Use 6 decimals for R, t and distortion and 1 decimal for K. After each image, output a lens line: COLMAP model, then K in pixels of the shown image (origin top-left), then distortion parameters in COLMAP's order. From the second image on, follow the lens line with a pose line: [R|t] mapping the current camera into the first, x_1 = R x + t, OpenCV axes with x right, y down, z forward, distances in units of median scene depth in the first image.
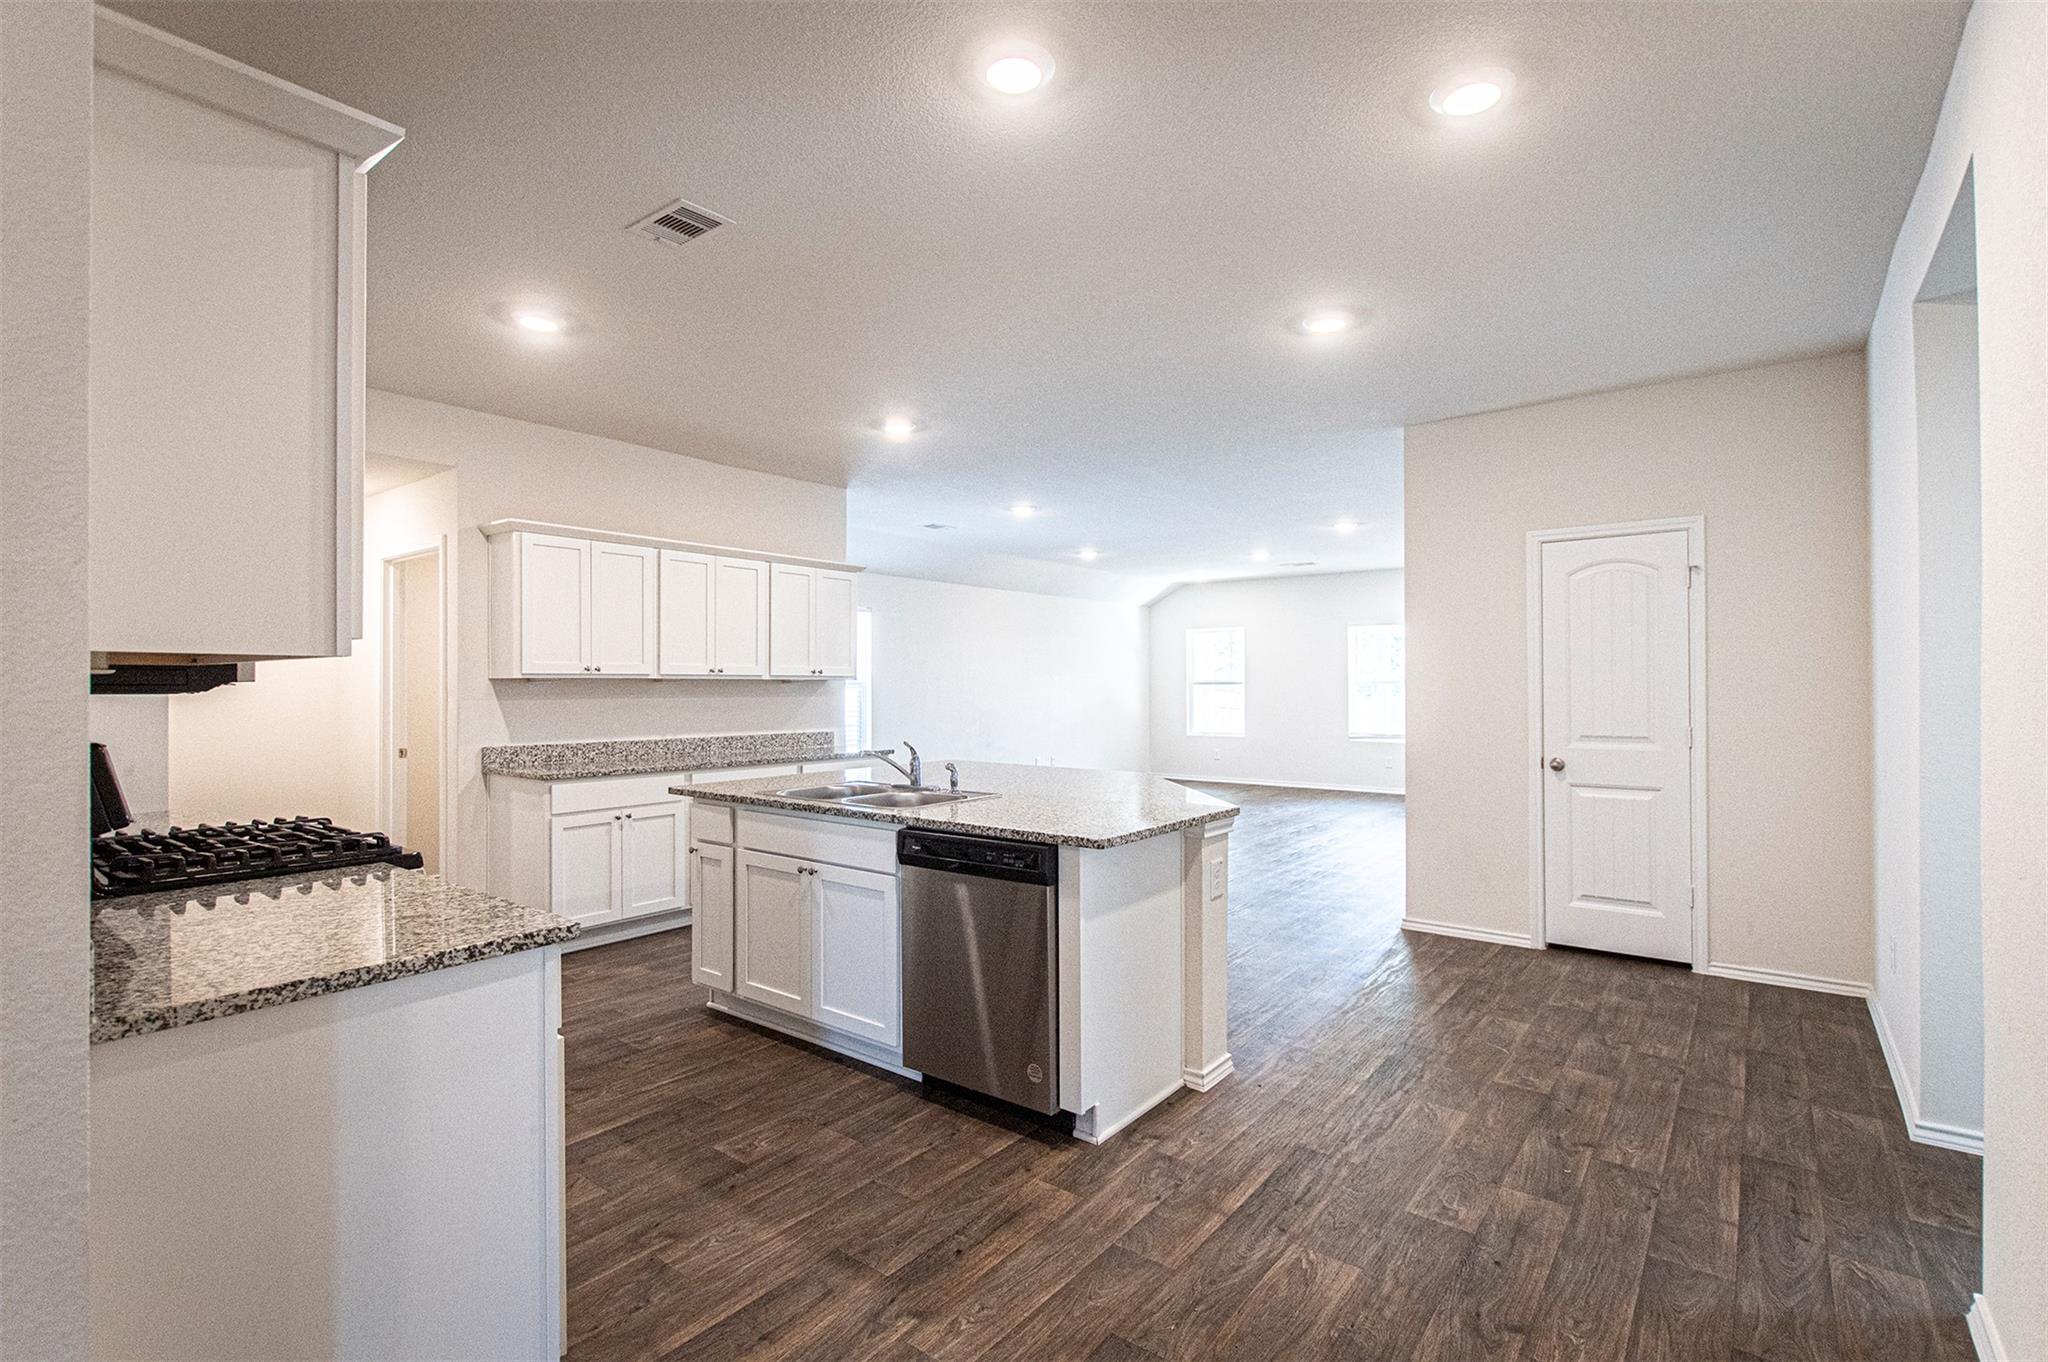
lens RADIAL K [[944.8, 0, 1023.4], [0, 944.8, 680.1], [0, 0, 1]] dist [-0.009844, 0.000343]
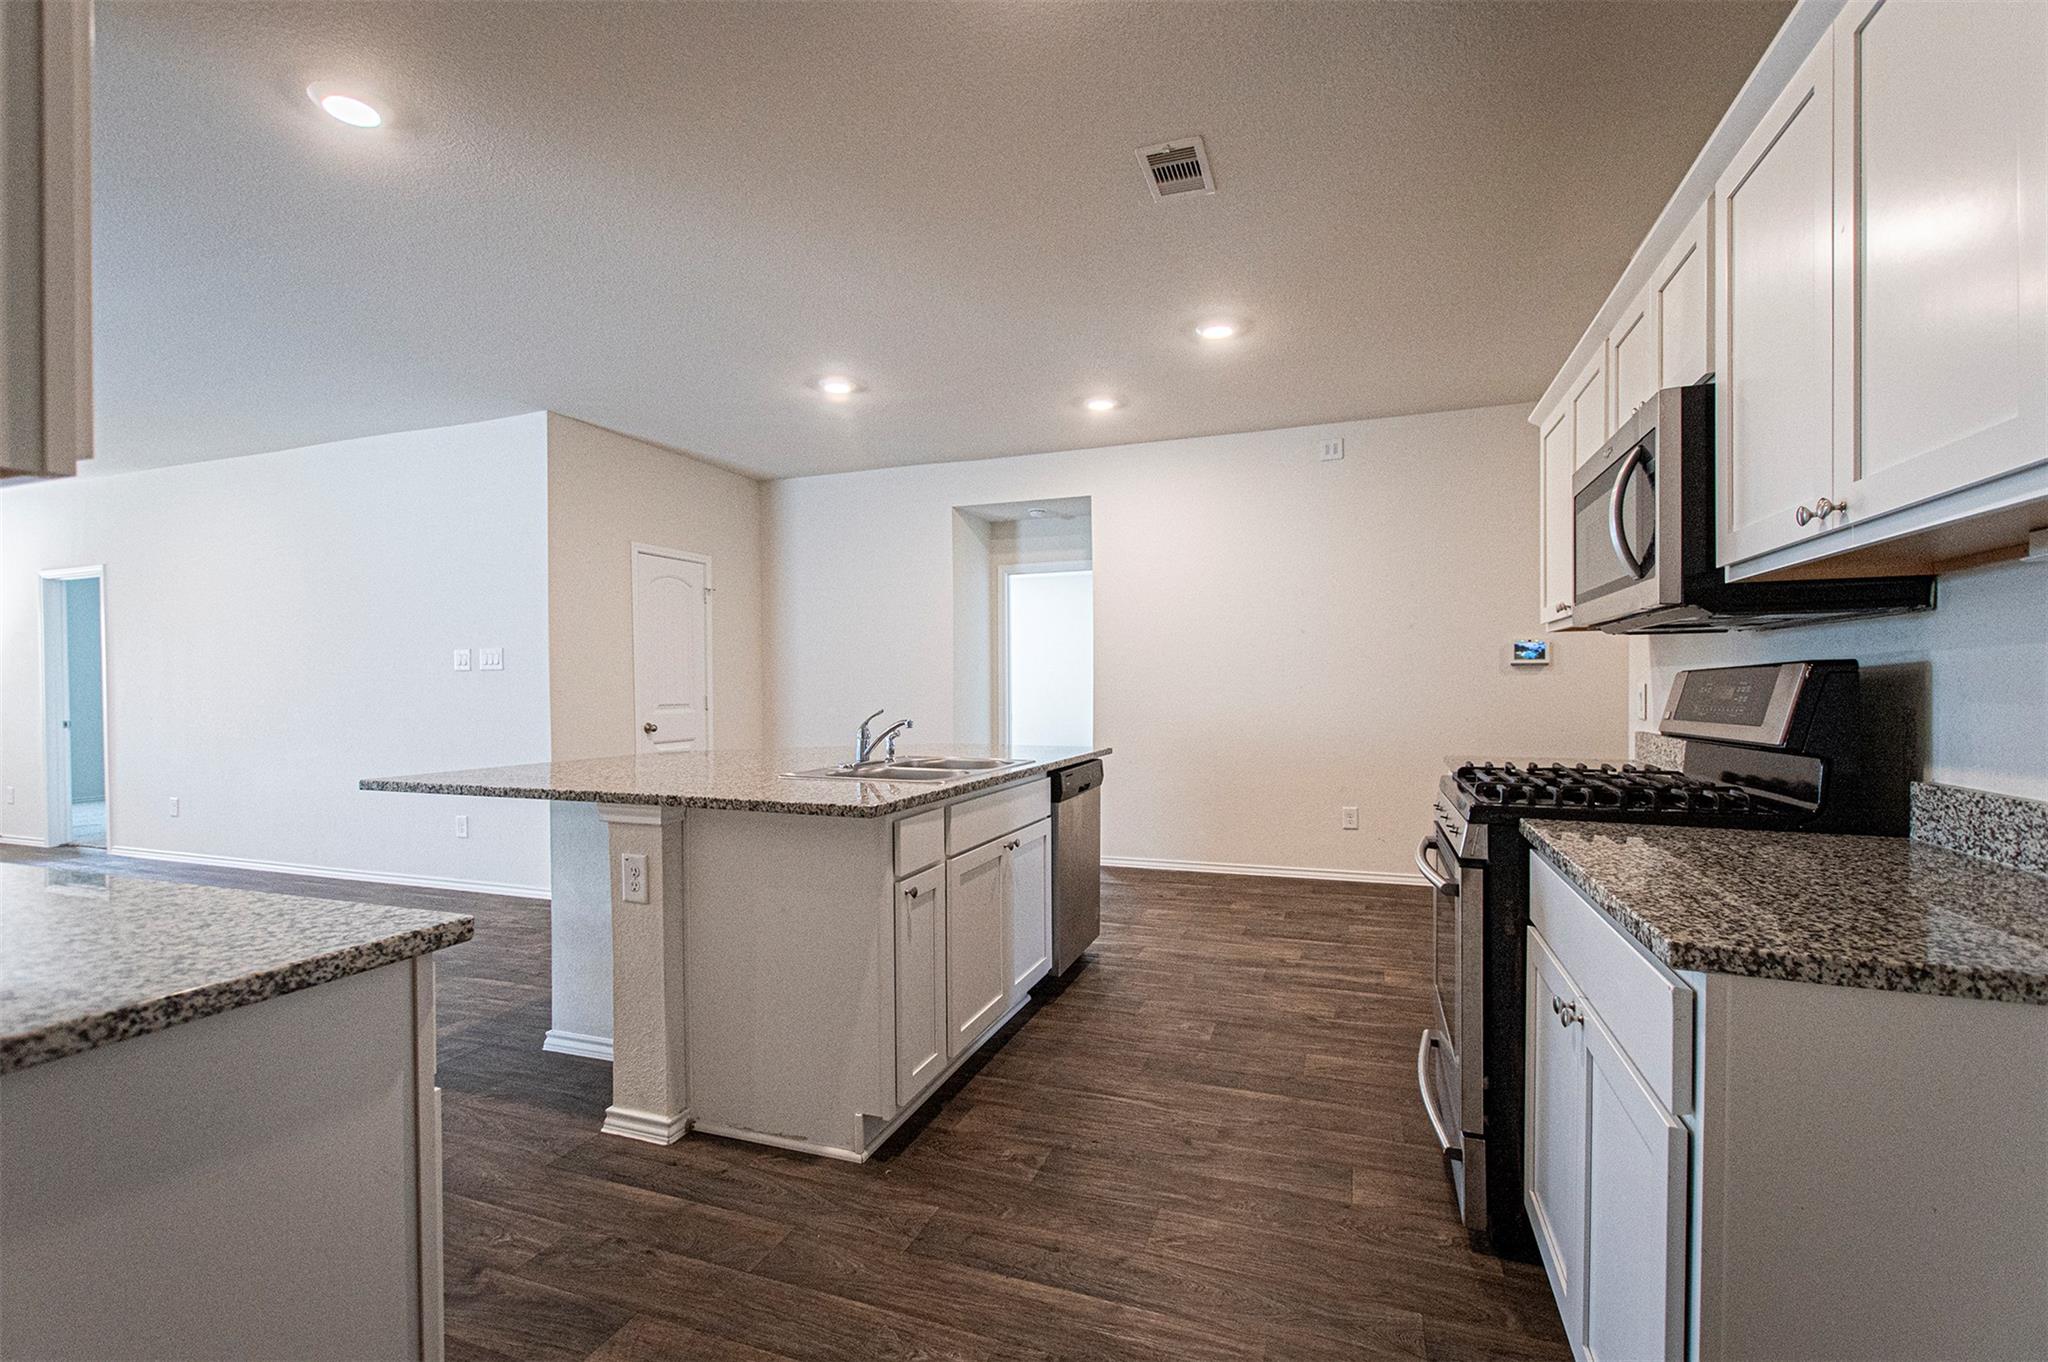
lens RADIAL K [[901.2, 0, 1014.1], [0, 901.2, 687.7], [0, 0, 1]] dist [0.002535, -0.000094]
pose [[-0.301101, 0.001204, 0.953592, -0.523095], [-0.002697, 0.999994, -0.002114, 0.025288], [-0.953588, -0.003209, -0.301096, 0.620562]]
